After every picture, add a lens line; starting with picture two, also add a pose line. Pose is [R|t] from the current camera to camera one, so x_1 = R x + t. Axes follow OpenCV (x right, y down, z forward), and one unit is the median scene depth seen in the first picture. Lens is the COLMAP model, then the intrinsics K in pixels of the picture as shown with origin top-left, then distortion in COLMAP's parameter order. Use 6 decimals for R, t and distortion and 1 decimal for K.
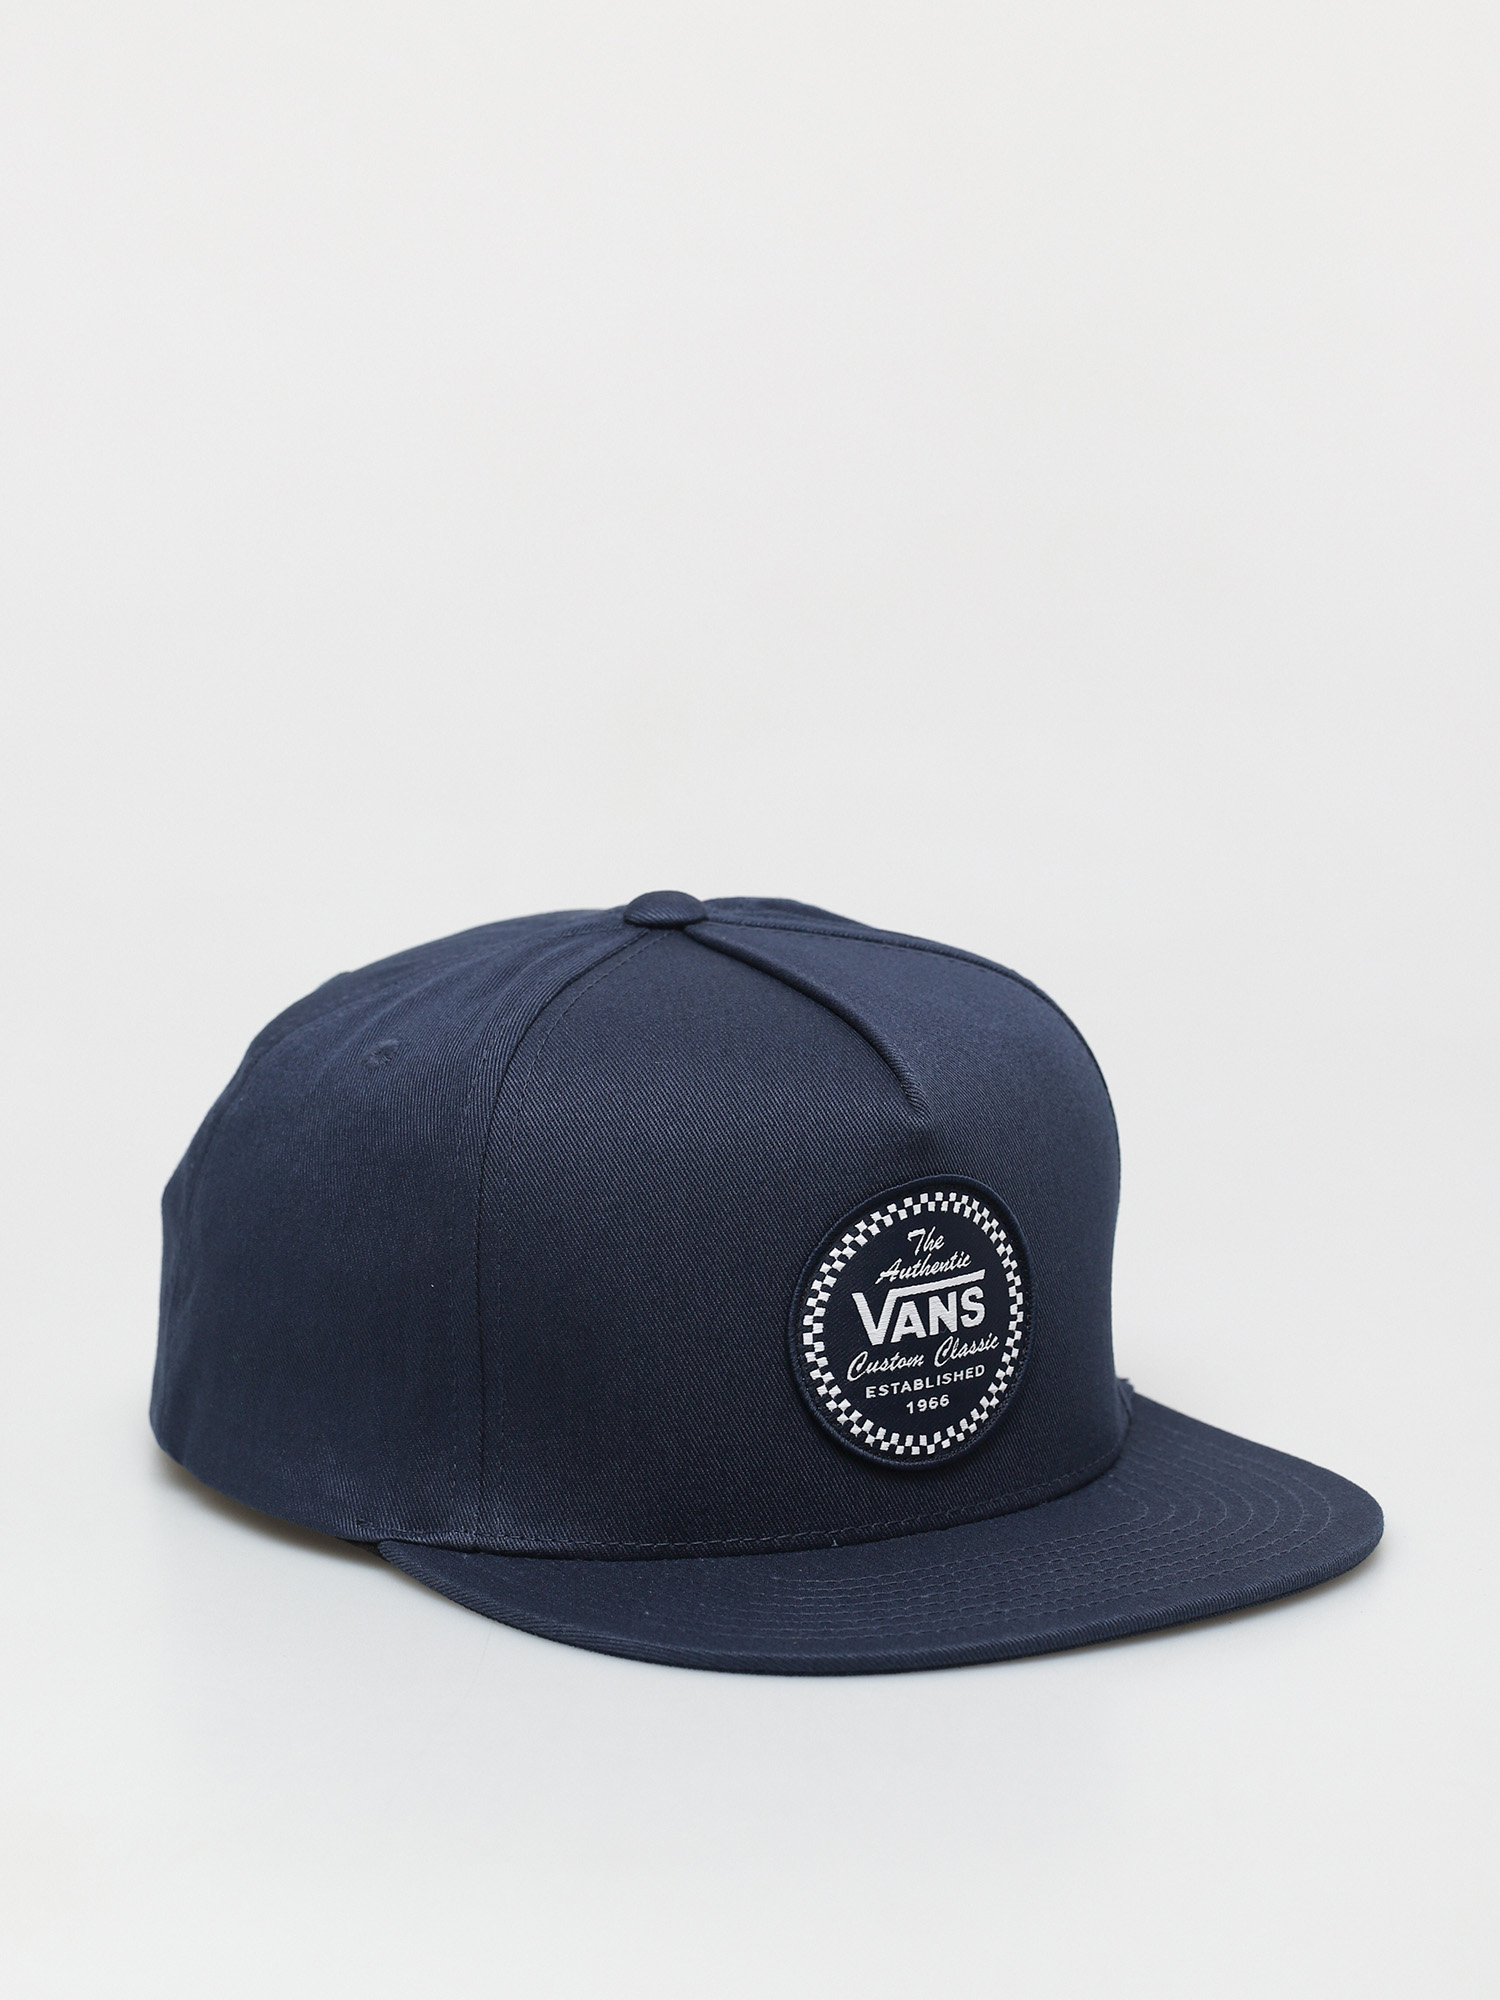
lens RADIAL K [[7374.5, 0, 747.1], [0, 7374.5, 999.6], [0, 0, 1]] dist [0.112115, 0.000000]
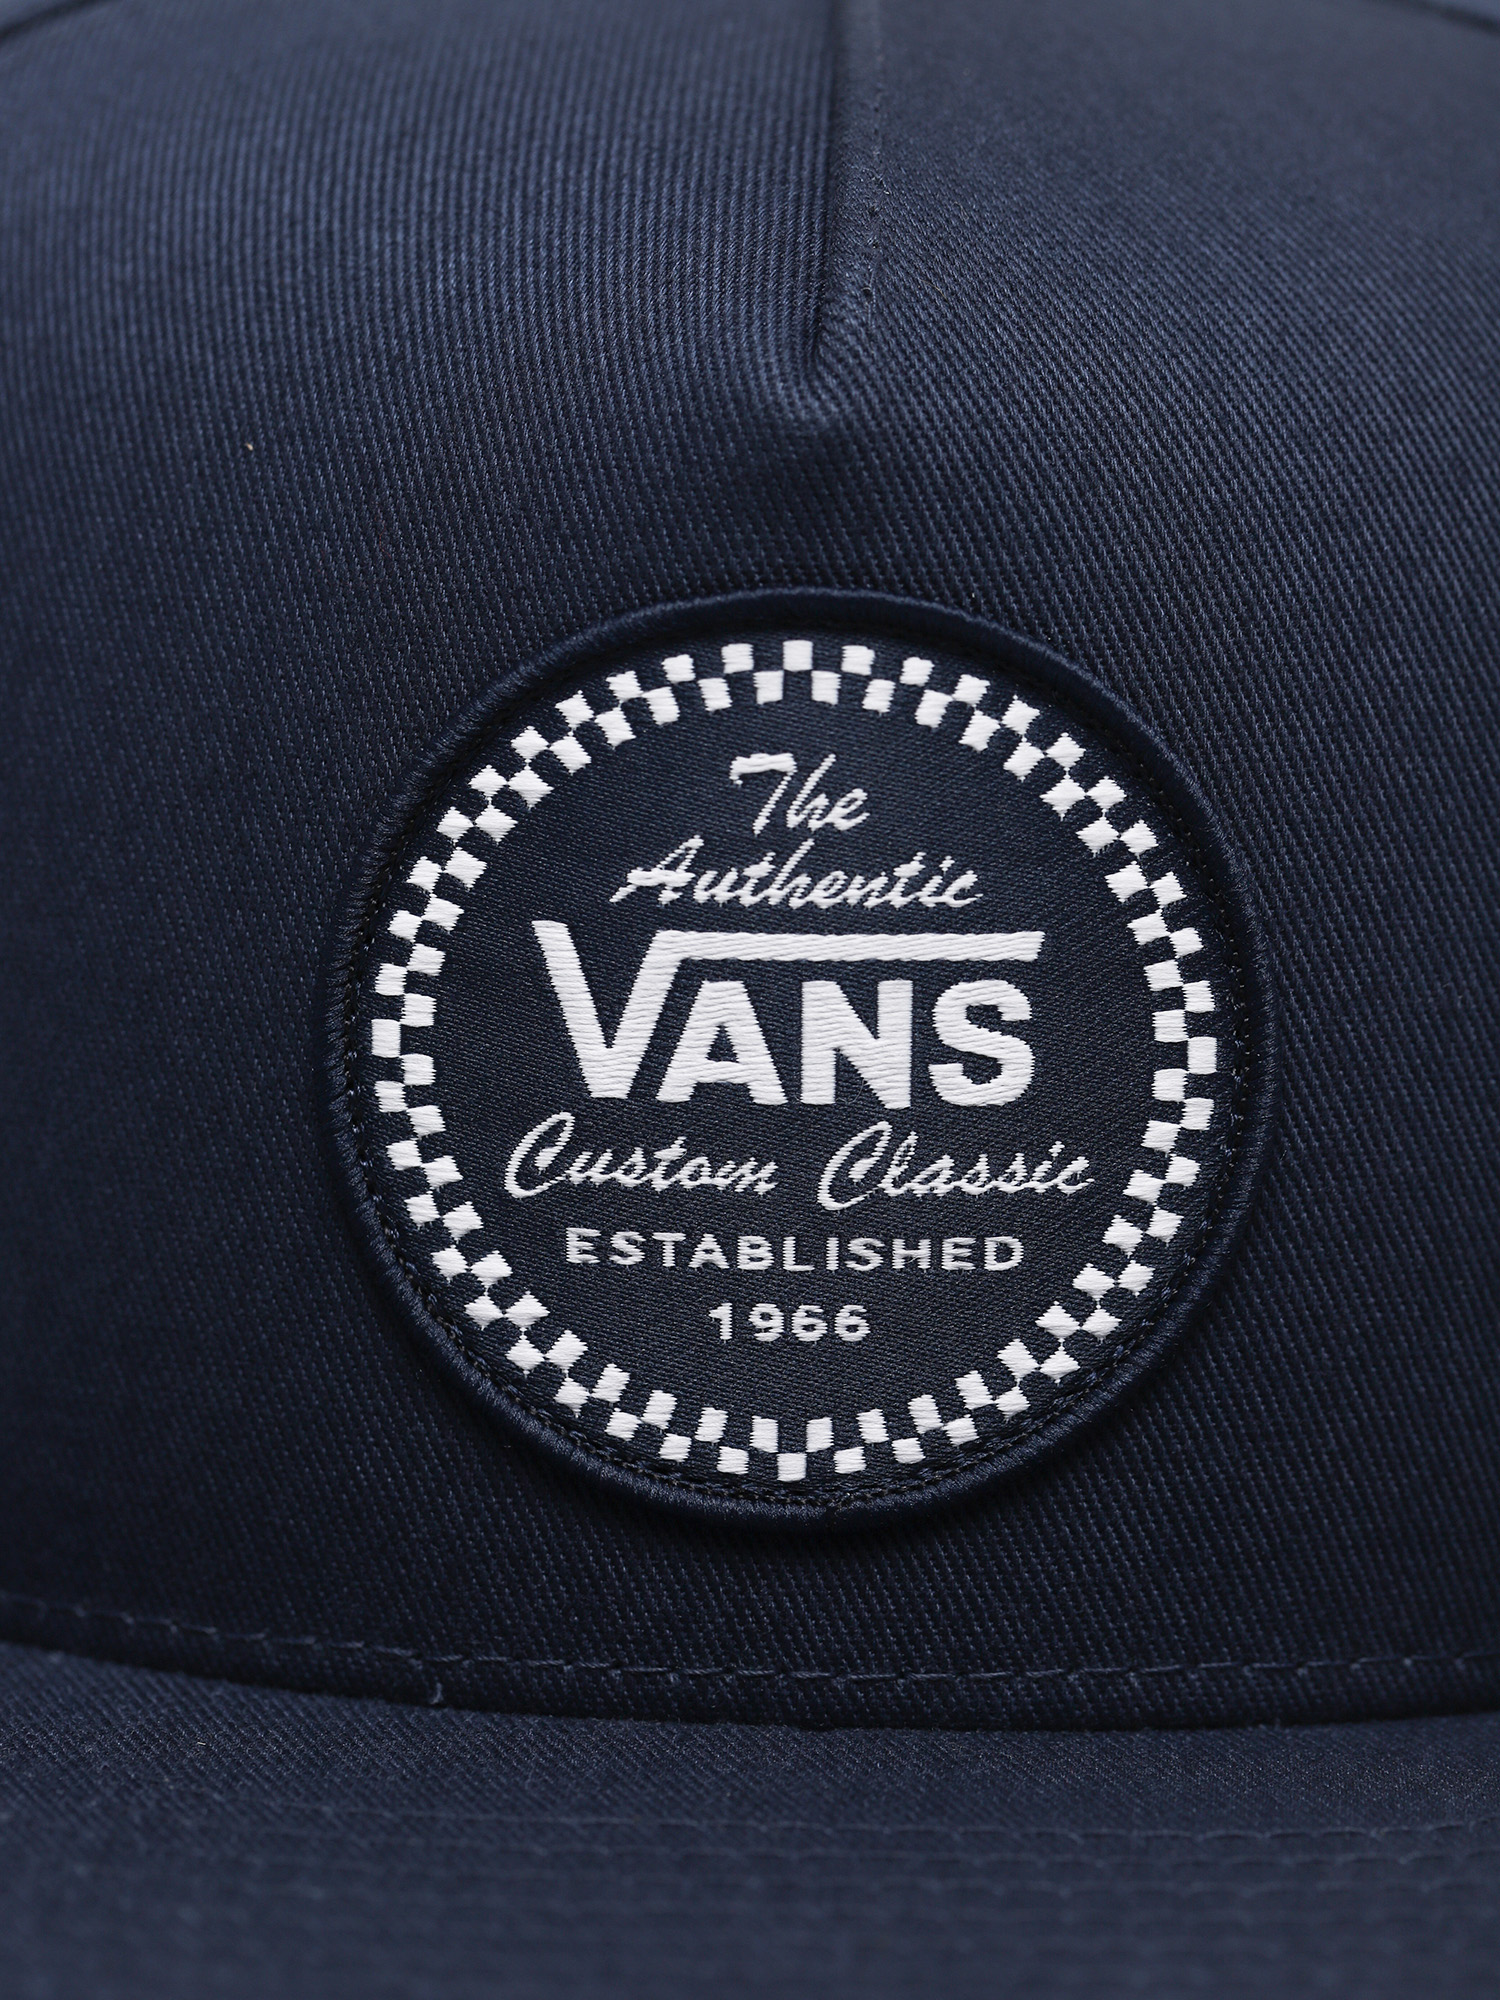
lens RADIAL K [[7374.5, 0, 740.7], [0, 7374.5, 1070.5], [0, 0, 1]] dist [0.112115, 0.000000]
pose [[0.823264, 0.161585, -0.544175, 0.192054], [-0.152696, 0.986335, 0.061871, 0.025250], [0.546736, 0.032157, 0.836687, 0.737956]]
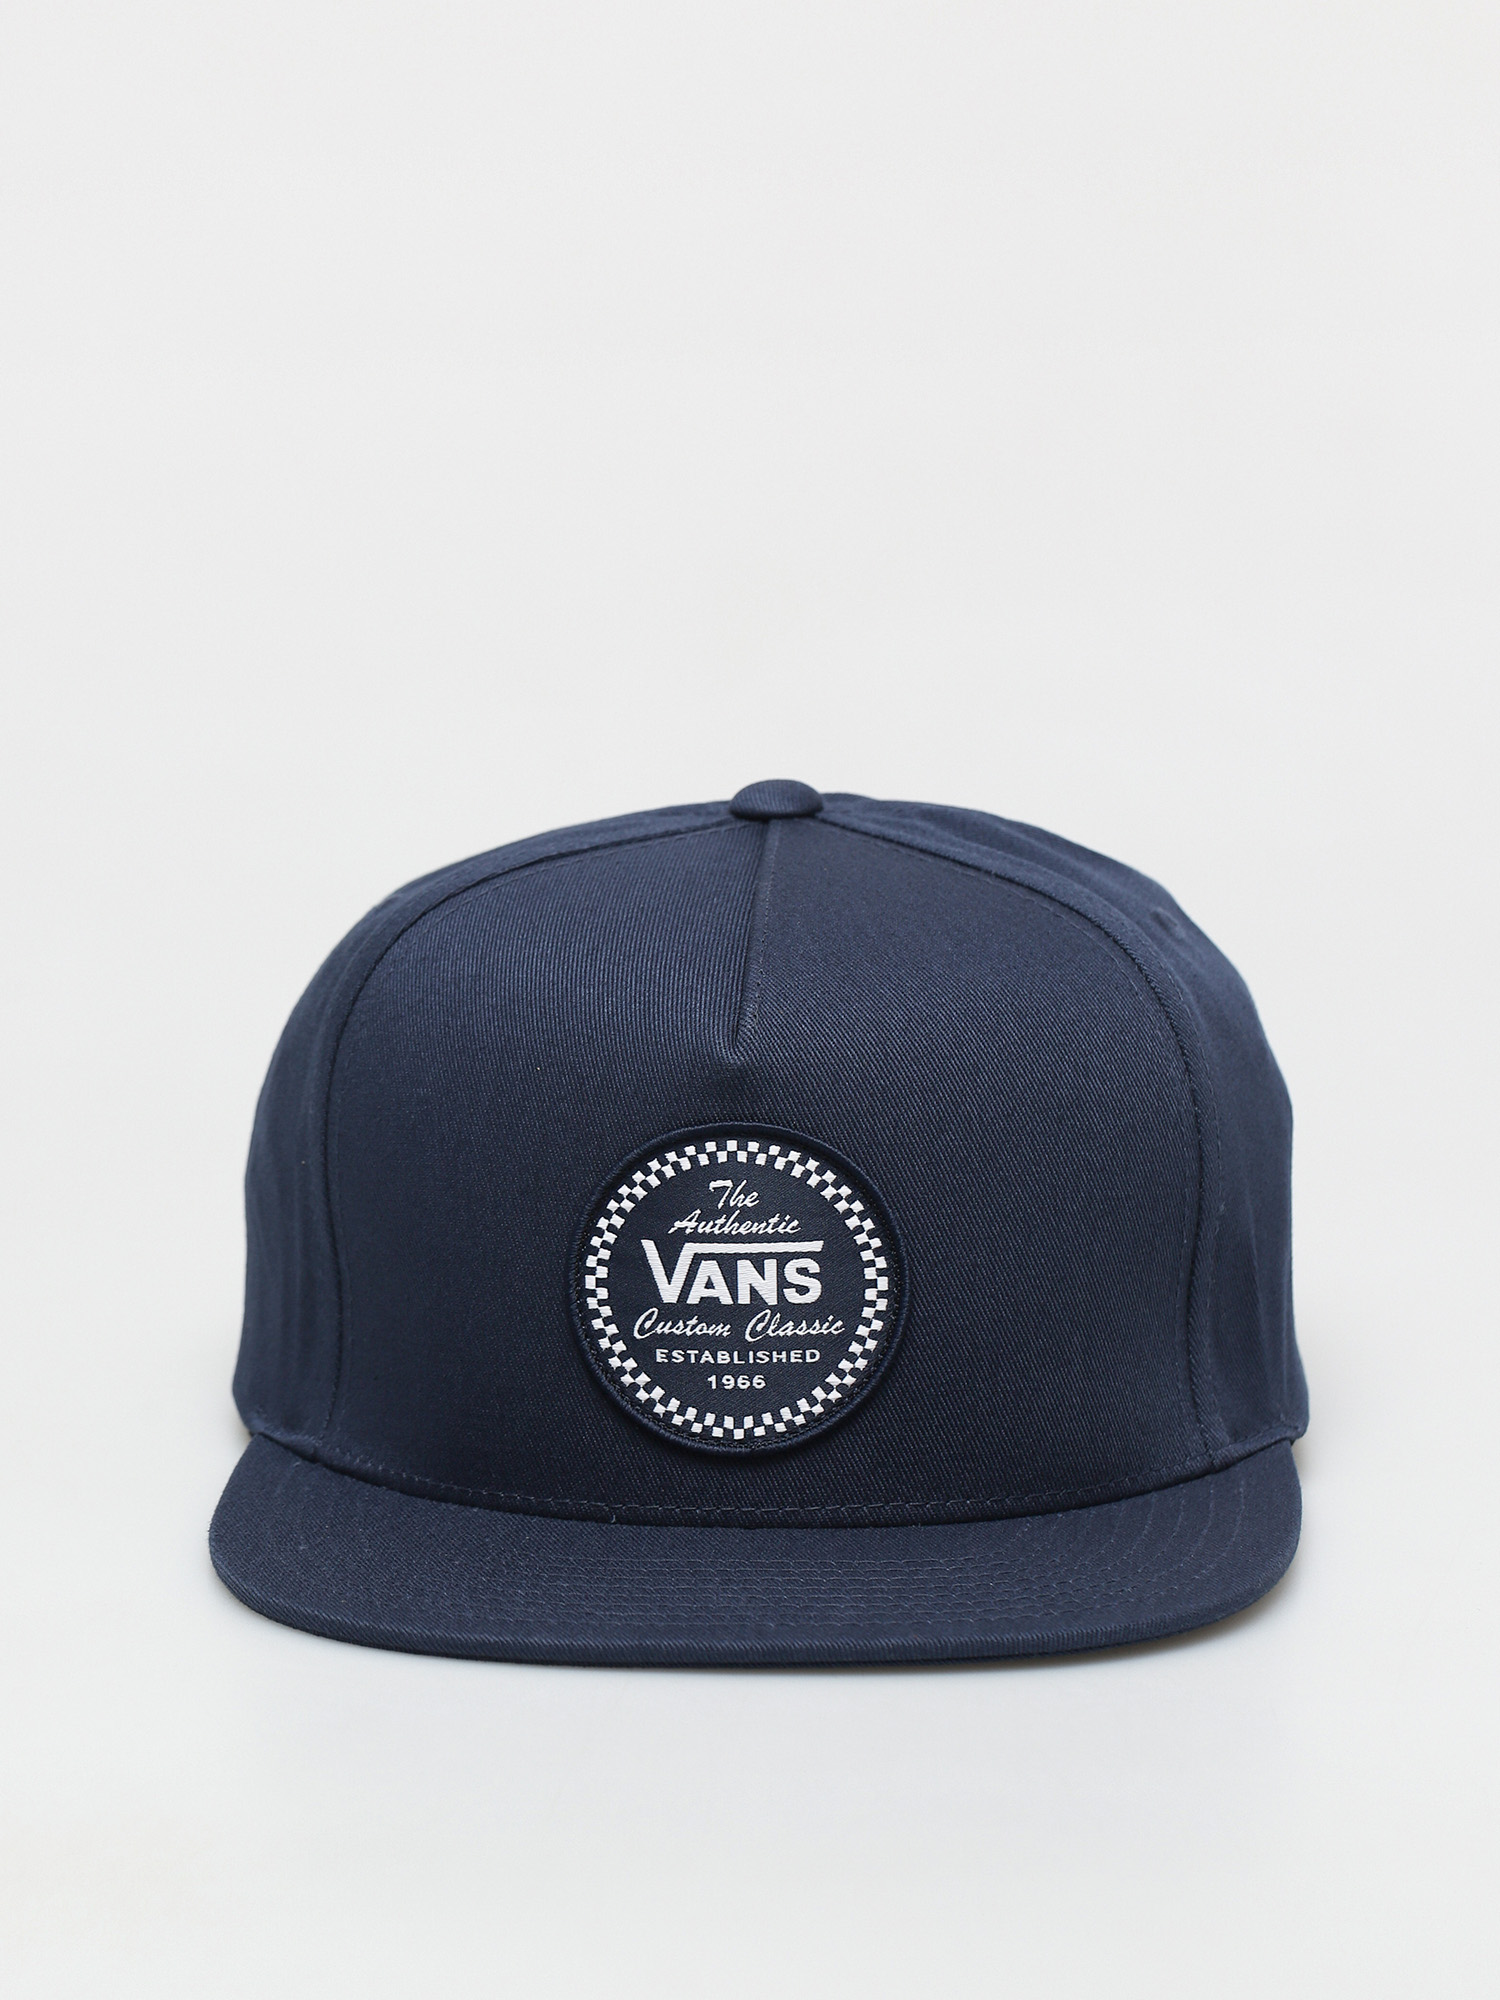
lens RADIAL K [[7374.5, 0, 763.7], [0, 7374.5, 984.7], [0, 0, 1]] dist [0.112115, 0.000000]
pose [[0.798350, 0.135626, -0.586722, 0.533707], [-0.131784, 0.990040, 0.049539, -0.035411], [0.587596, 0.037771, 0.808272, 0.295692]]
